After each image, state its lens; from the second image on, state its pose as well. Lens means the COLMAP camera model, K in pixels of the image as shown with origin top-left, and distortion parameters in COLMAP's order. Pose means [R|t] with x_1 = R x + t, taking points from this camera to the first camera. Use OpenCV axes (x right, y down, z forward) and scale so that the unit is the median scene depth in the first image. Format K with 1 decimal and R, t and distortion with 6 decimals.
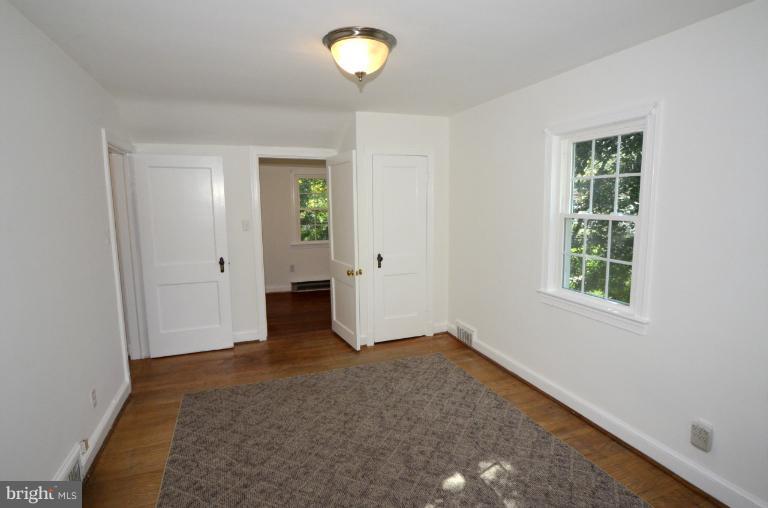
lens RADIAL K [[410.7, 0, 396.7], [0, 410.7, 252.2], [0, 0, 1]] dist [-0.003169, -0.000413]
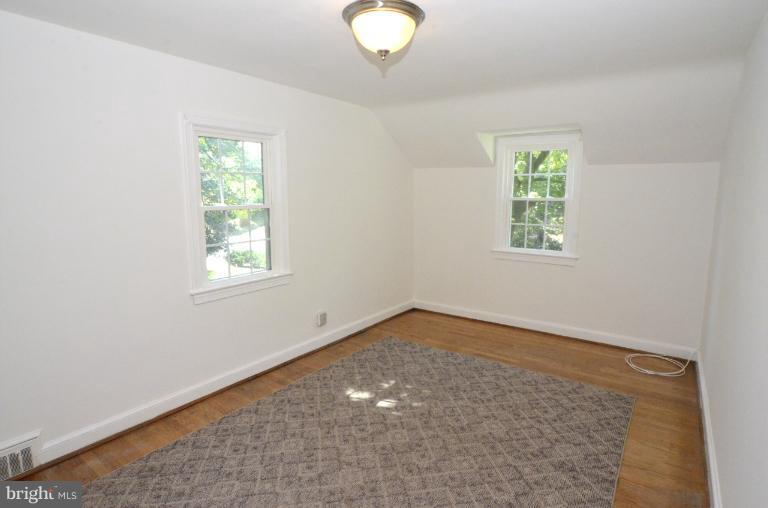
lens RADIAL K [[410.7, 0, 396.7], [0, 410.7, 252.2], [0, 0, 1]] dist [-0.003169, -0.000413]
pose [[-0.559436, -0.112188, 0.821246, -0.746545], [0.109359, 0.972146, 0.207298, -0.155405], [-0.821628, 0.205781, -0.531585, 1.289711]]
